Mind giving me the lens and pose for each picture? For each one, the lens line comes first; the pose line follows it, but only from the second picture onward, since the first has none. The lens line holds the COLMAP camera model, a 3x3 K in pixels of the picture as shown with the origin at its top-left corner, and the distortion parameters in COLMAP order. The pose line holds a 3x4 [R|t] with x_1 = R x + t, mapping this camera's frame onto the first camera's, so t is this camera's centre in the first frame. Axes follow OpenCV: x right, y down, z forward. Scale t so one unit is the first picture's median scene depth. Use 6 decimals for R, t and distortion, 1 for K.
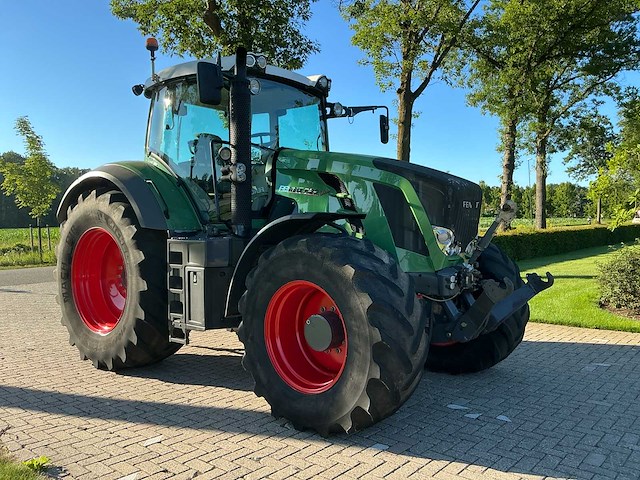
lens RADIAL K [[534.9, 0, 320.0], [0, 534.9, 240.0], [0, 0, 1]] dist [0.154053, -0.314676]
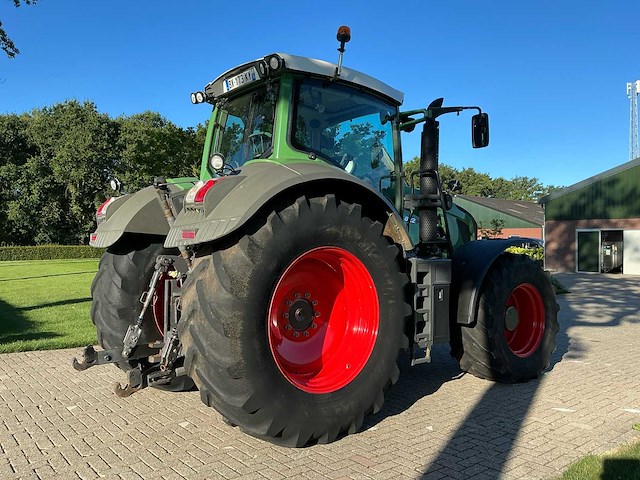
lens RADIAL K [[534.9, 0, 320.0], [0, 534.9, 240.0], [0, 0, 1]] dist [0.154053, -0.314676]
pose [[0.171849, 0.025094, 0.984804, -1.244093], [0.024941, 0.999244, -0.029814, -0.011886], [-0.984808, 0.029686, 0.171093, 0.977525]]
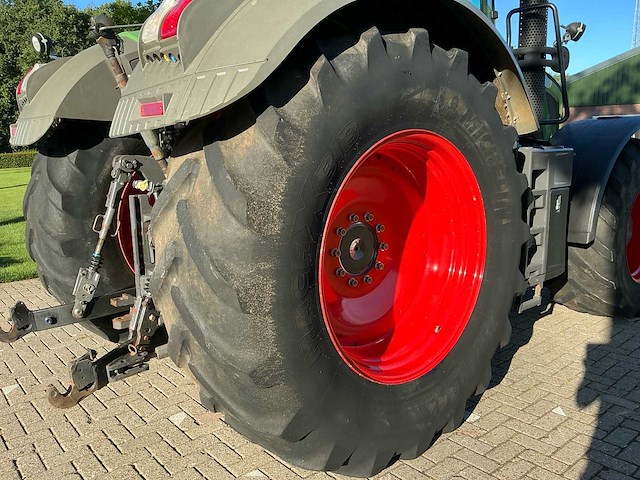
lens RADIAL K [[534.9, 0, 320.0], [0, 534.9, 240.0], [0, 0, 1]] dist [0.154053, -0.314676]
pose [[0.151746, -0.161519, 0.975133, -0.907344], [0.054856, 0.986414, 0.154851, -0.009143], [-0.986896, 0.029994, 0.158545, 1.112085]]
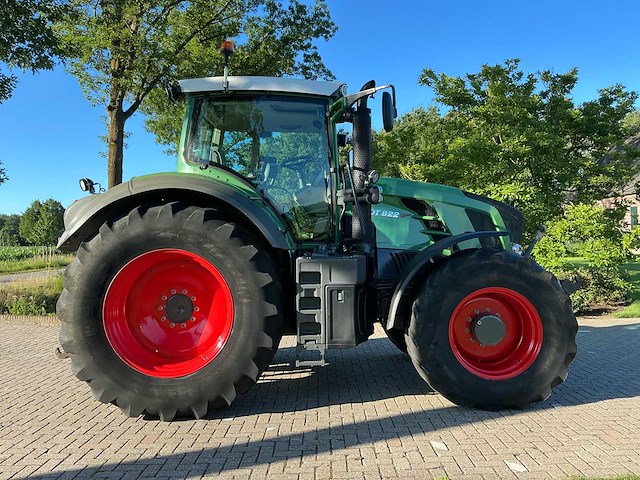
lens RADIAL K [[534.9, 0, 320.0], [0, 534.9, 240.0], [0, 0, 1]] dist [0.154053, -0.314676]
pose [[0.755614, -0.001034, 0.655016, -0.856352], [0.032308, 0.998840, -0.035693, -0.000174], [-0.654220, 0.048133, 0.754771, 0.242175]]
